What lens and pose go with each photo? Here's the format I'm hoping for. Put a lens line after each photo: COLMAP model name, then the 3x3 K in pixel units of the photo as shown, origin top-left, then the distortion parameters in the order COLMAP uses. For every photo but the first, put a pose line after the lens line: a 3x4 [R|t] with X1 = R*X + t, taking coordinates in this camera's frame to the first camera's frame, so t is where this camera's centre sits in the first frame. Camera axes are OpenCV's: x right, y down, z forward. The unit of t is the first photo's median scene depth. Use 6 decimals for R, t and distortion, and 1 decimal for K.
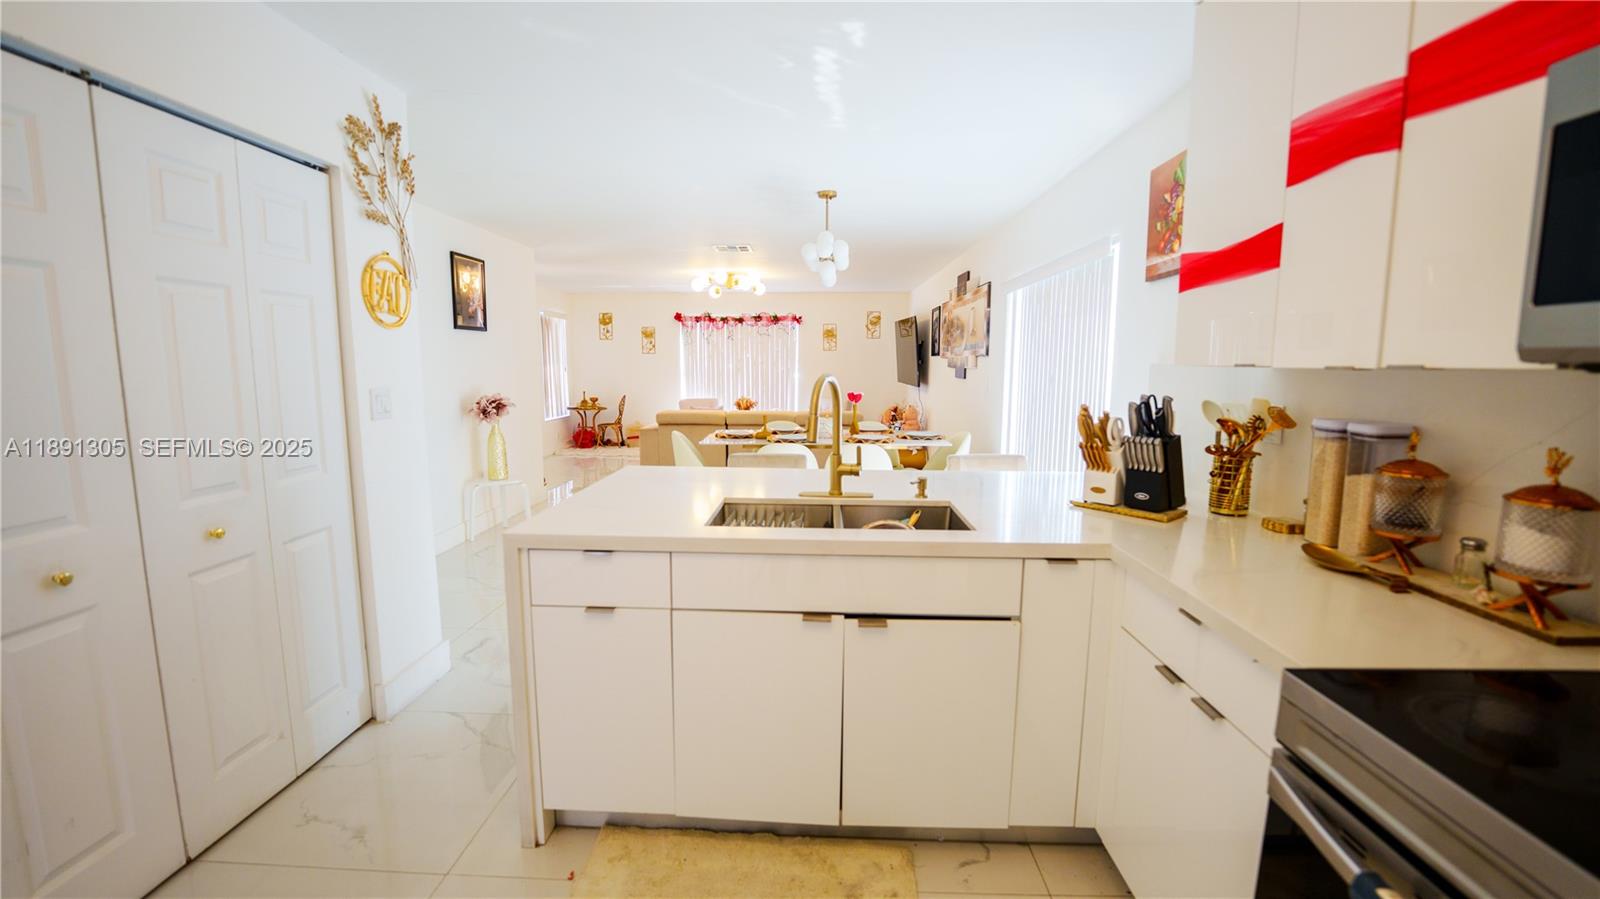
lens RADIAL K [[648.4, 0, 802.9], [0, 648.4, 447.1], [0, 0, 1]] dist [-0.029500, 0.002961]
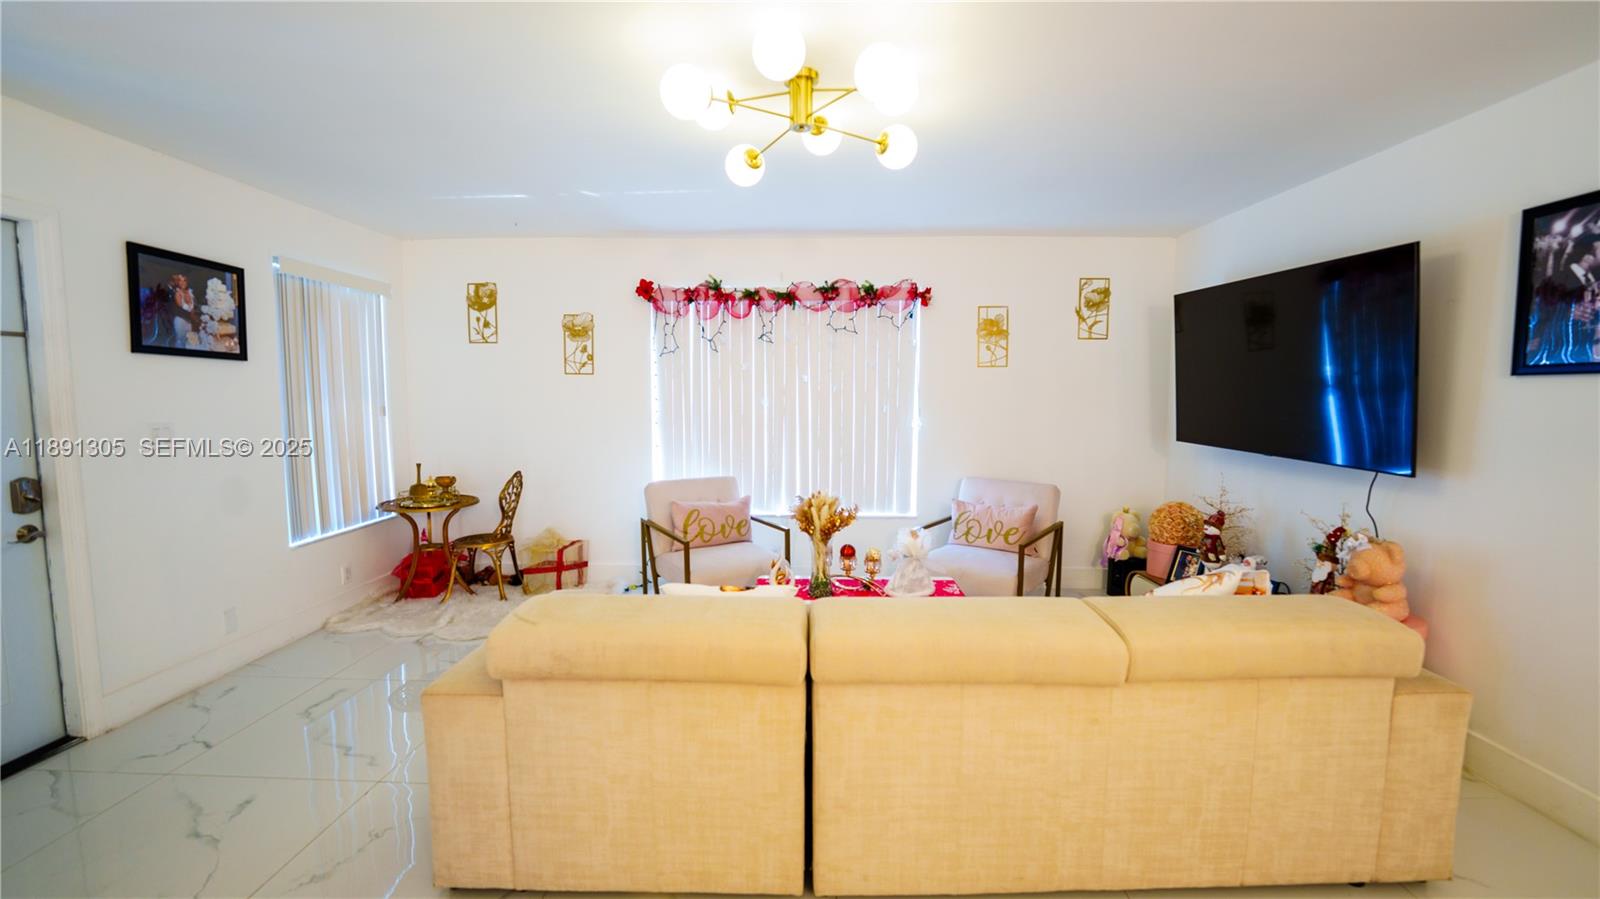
lens RADIAL K [[648.4, 0, 799.9], [0, 648.4, 448.4], [0, 0, 1]] dist [-0.029500, 0.002961]
pose [[0.999996, -0.001019, -0.002683, -0.169975], [0.000905, 0.999110, -0.042176, -0.147617], [0.002724, 0.042174, 0.999107, 1.102280]]
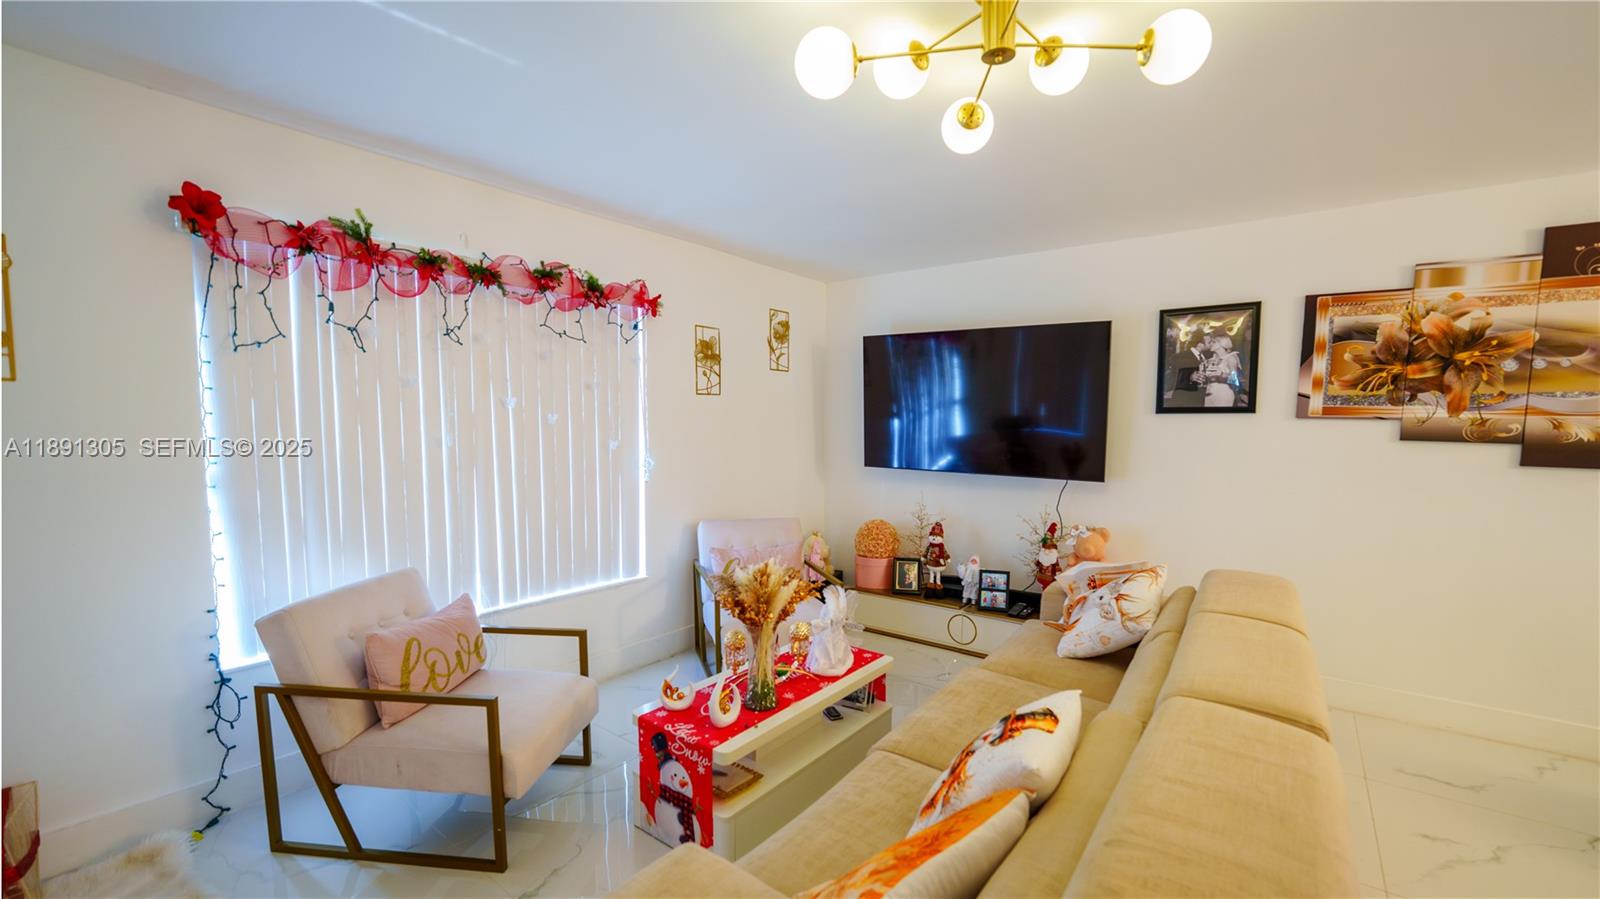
lens RADIAL K [[648.4, 0, 802.2], [0, 648.4, 482.0], [0, 0, 1]] dist [-0.029500, 0.002961]
pose [[0.593795, -0.072503, 0.801343, -0.469091], [0.101273, 0.994746, 0.014959, -0.188965], [-0.798217, 0.072272, 0.598018, 1.413533]]
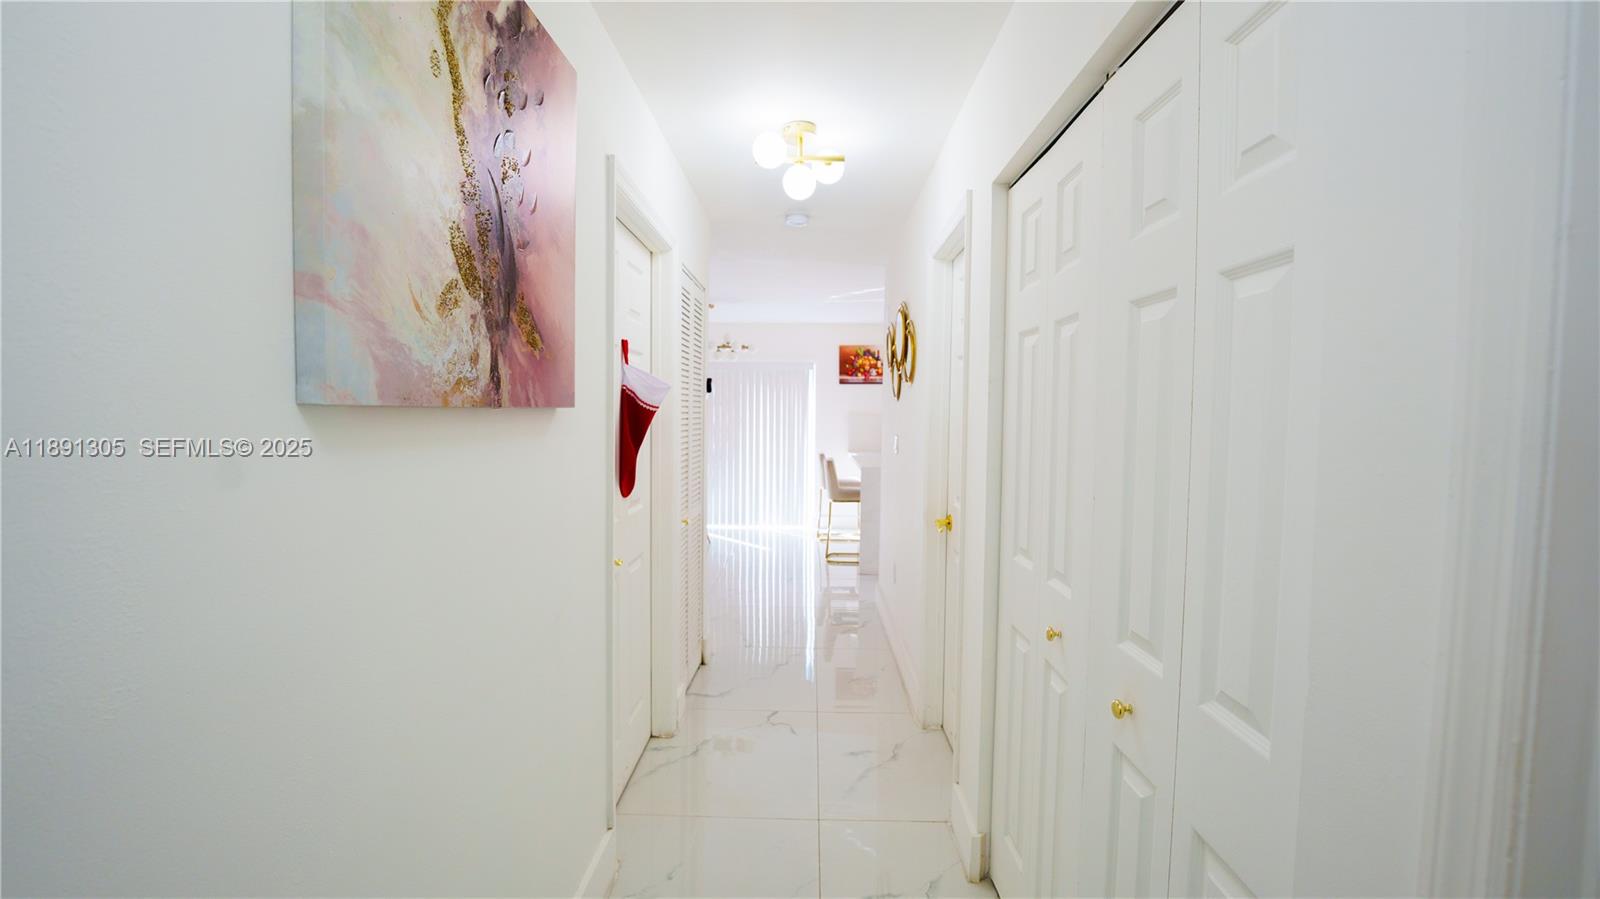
lens RADIAL K [[648.4, 0, 798.6], [0, 648.4, 446.7], [0, 0, 1]] dist [-0.029500, 0.002961]
pose [[-0.010343, -0.055905, 0.998383, -1.202805], [0.122240, 0.990877, 0.056751, -0.086866], [-0.992447, 0.122630, -0.003415, 0.635259]]
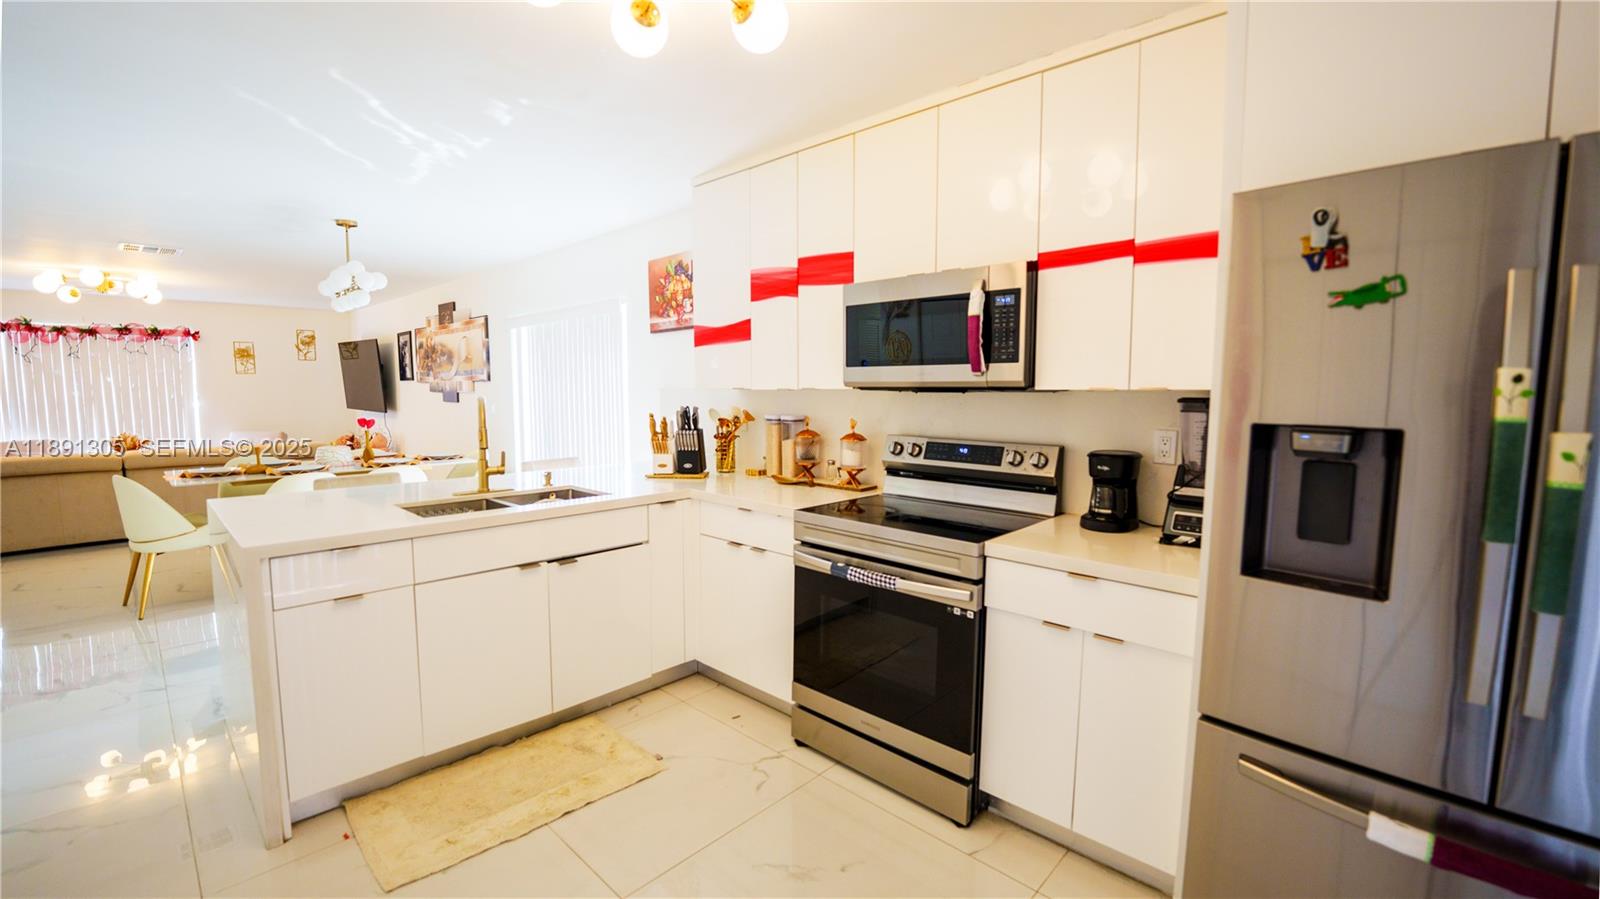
lens RADIAL K [[648.4, 0, 799.0], [0, 648.4, 445.9], [0, 0, 1]] dist [-0.029500, 0.002961]
pose [[0.662439, -0.069933, 0.745845, -0.199790], [0.097725, 0.995192, 0.006516, 0.015265], [-0.742714, 0.068572, 0.666088, -0.130320]]
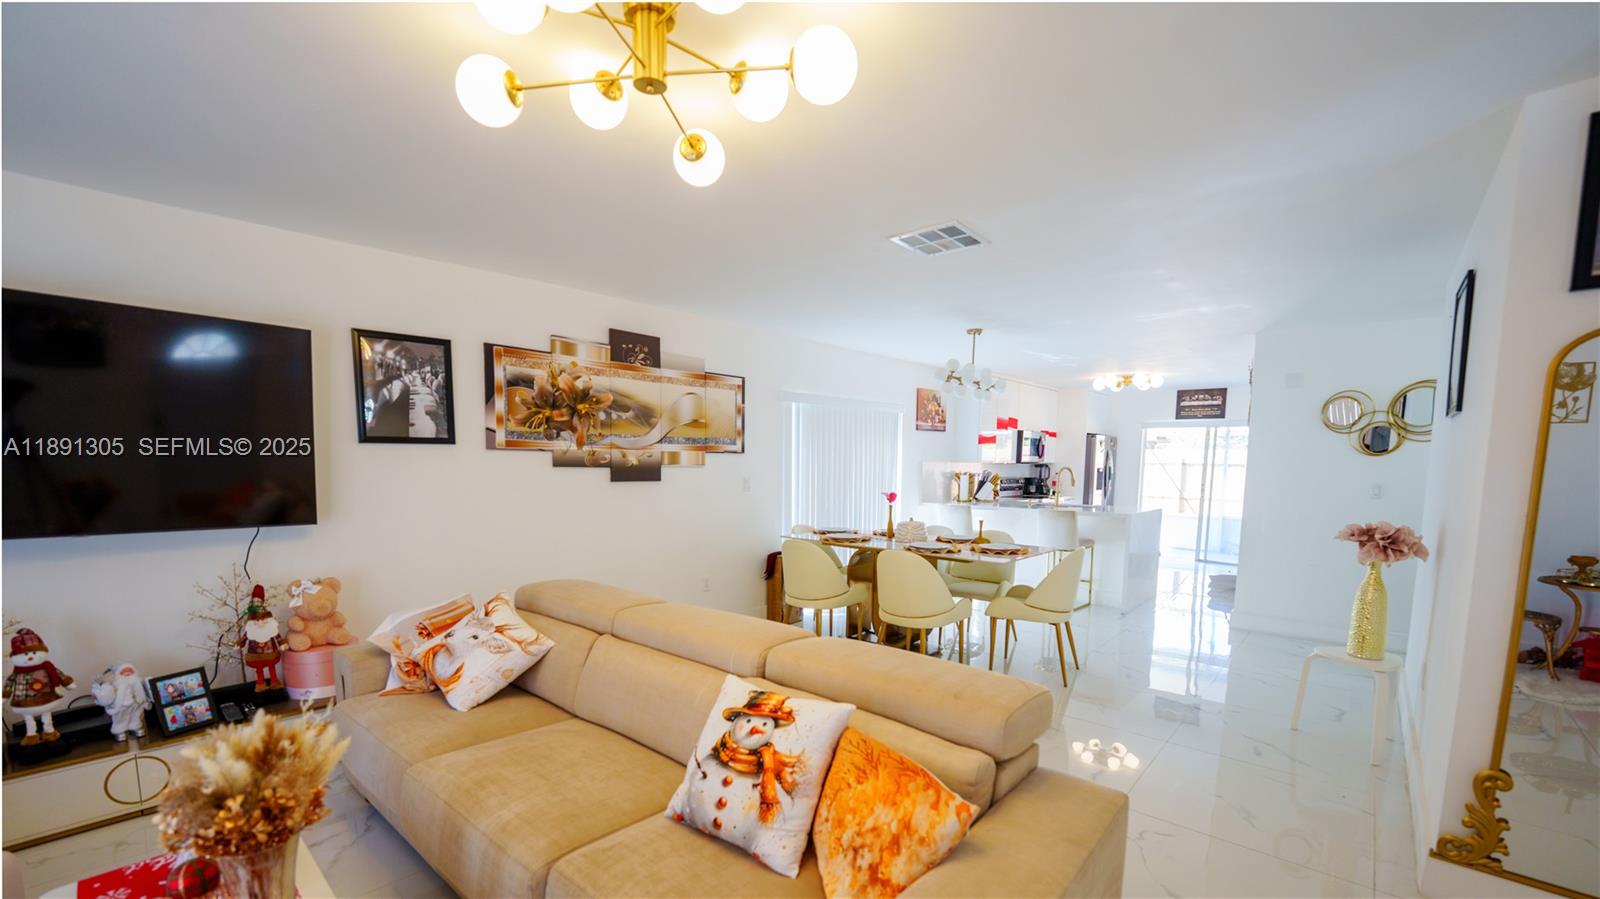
lens RADIAL K [[648.4, 0, 802.9], [0, 648.4, 533.7], [0, 0, 1]] dist [-0.029500, 0.002961]
pose [[-0.763110, -0.083660, 0.640831, -0.423737], [0.072322, 0.974303, 0.213317, -0.227978], [-0.642209, 0.209131, -0.737450, 1.713374]]
